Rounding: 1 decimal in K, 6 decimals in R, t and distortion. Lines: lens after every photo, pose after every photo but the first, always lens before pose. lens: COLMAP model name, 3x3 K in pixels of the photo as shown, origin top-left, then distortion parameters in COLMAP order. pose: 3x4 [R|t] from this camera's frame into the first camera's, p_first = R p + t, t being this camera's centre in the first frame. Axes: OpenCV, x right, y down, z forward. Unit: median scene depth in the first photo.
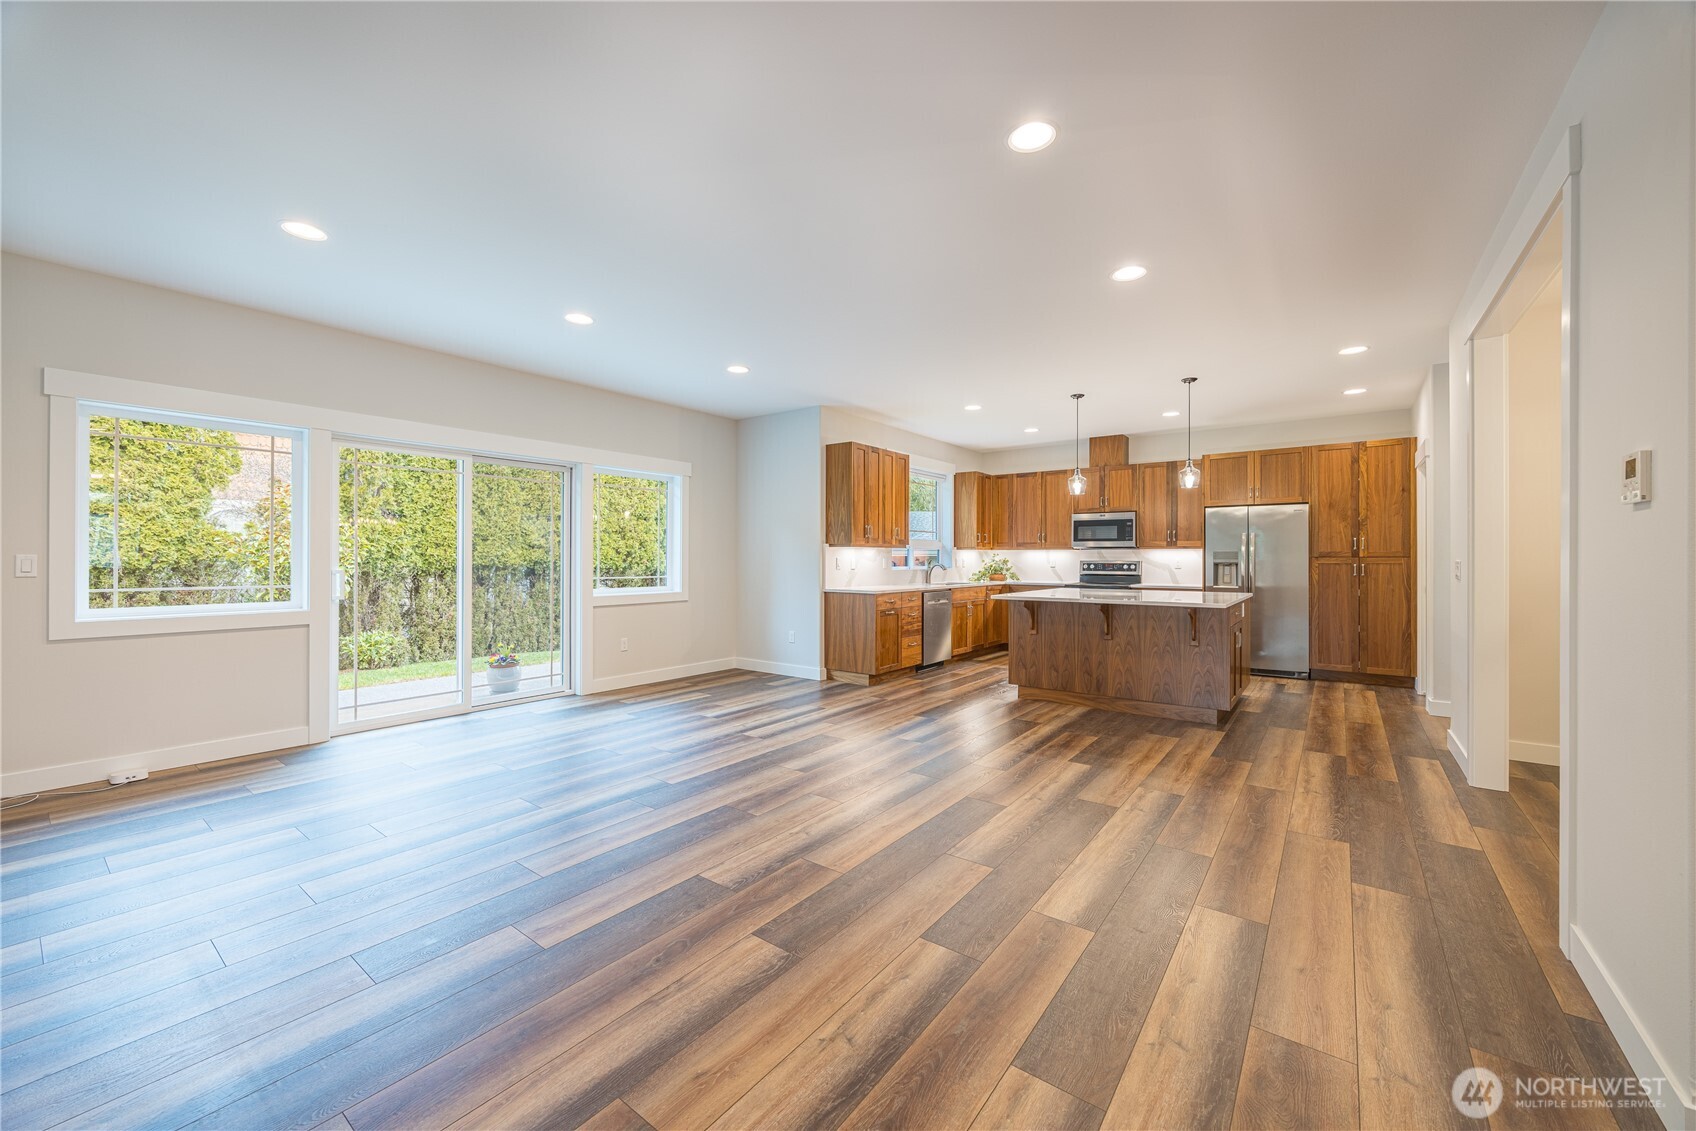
lens RADIAL K [[653.2, 0, 849.8], [0, 653.2, 557.7], [0, 0, 1]] dist [0.001241, -0.000014]
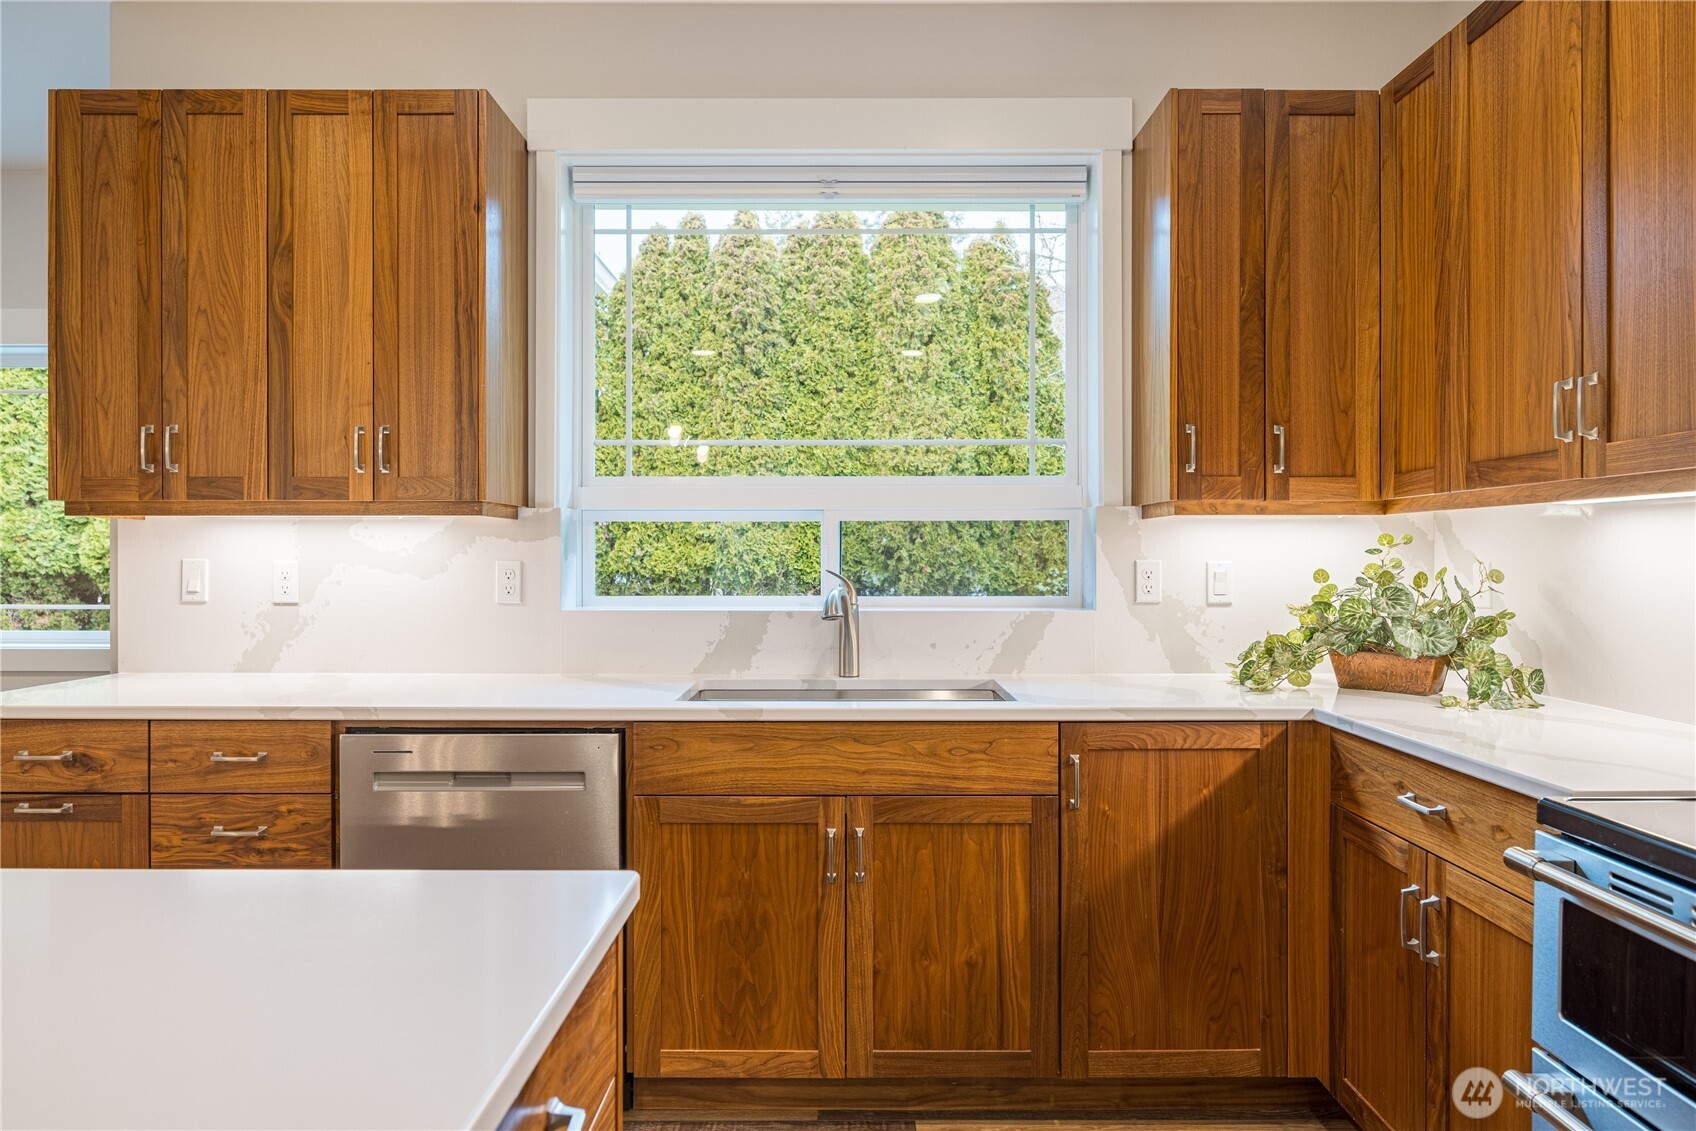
lens RADIAL K [[1038.6, 0, 854.3], [0, 1038.6, 566.5], [0, 0, 1]] dist [-0.001817, -0.000571]
pose [[0.601750, 0.004597, -0.798671, 0.473298], [0.001804, 0.999973, 0.007115, 0.000195], [0.798682, -0.005722, 0.601726, 0.949712]]
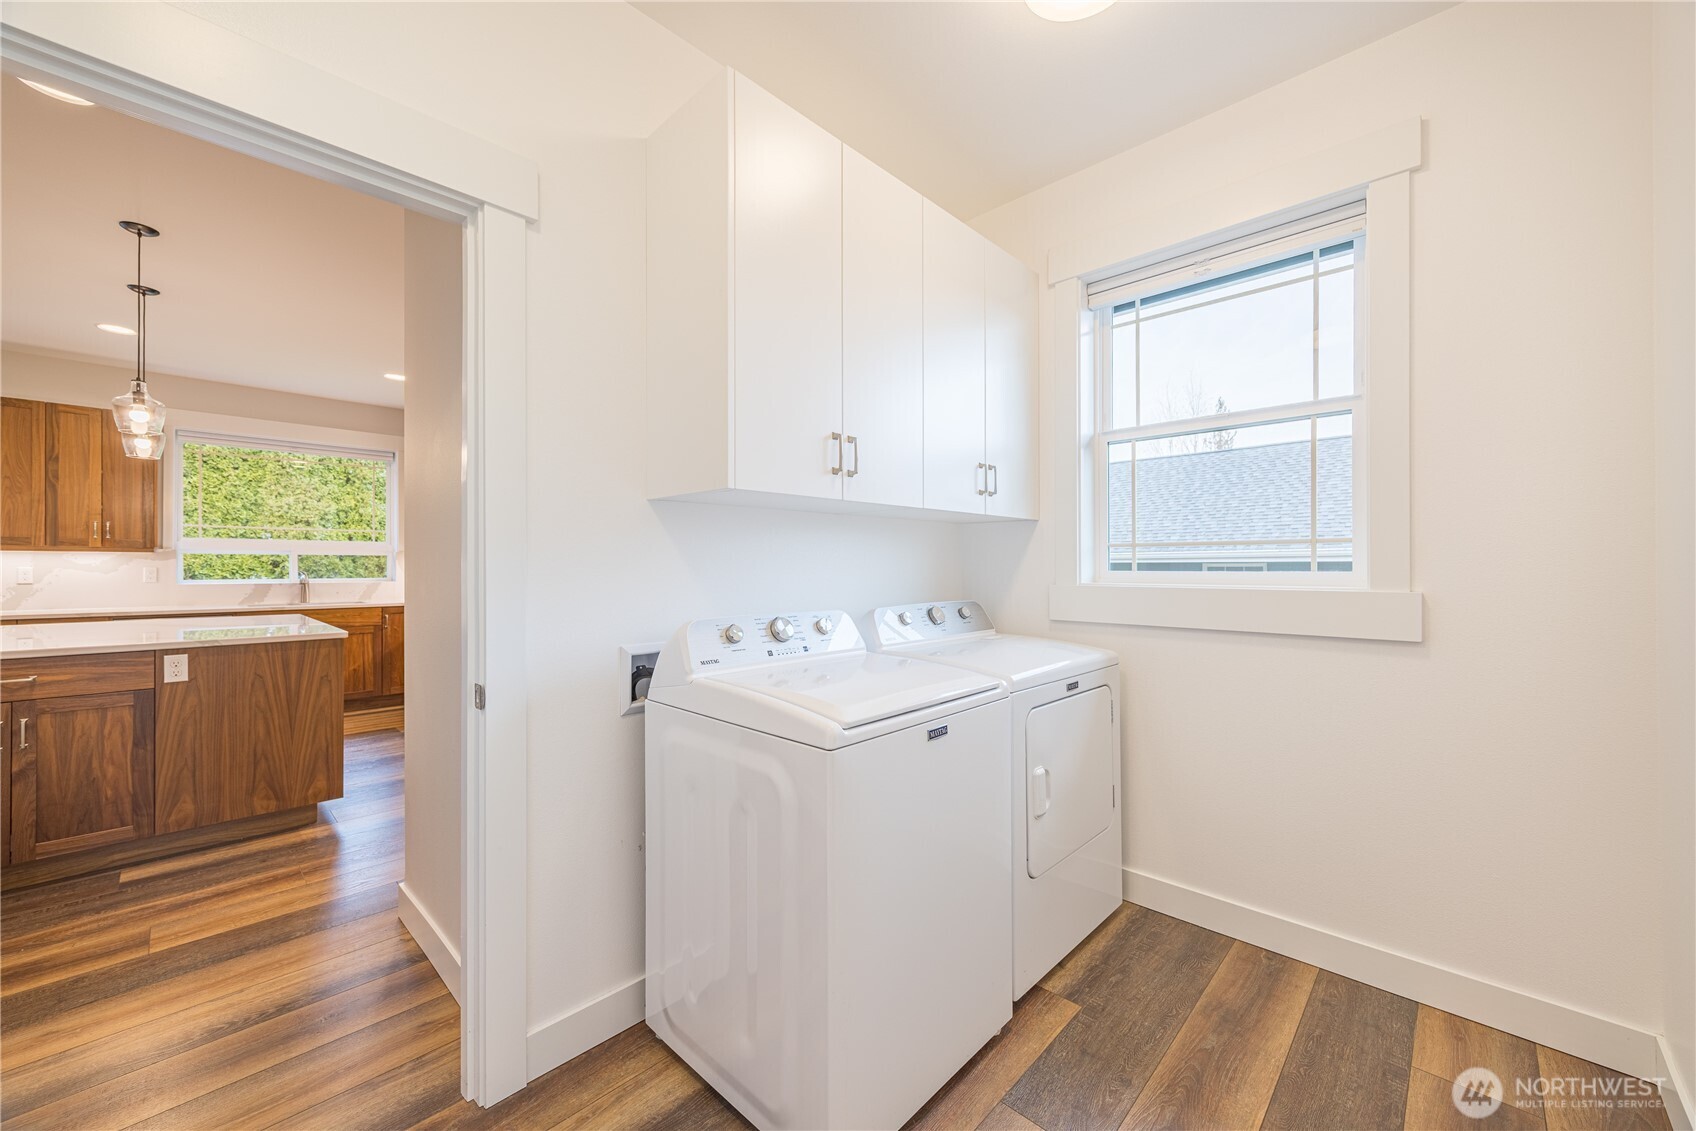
lens RADIAL K [[650.8, 0, 848.0], [0, 650.8, 565.5], [0, 0, 1]] dist [0.000818, 0.000081]
pose [[0.992010, -0.002980, -0.126124, 0.944584], [0.002706, 0.999994, -0.002350, 0.002339], [0.126130, 0.001990, 0.992012, 0.450230]]
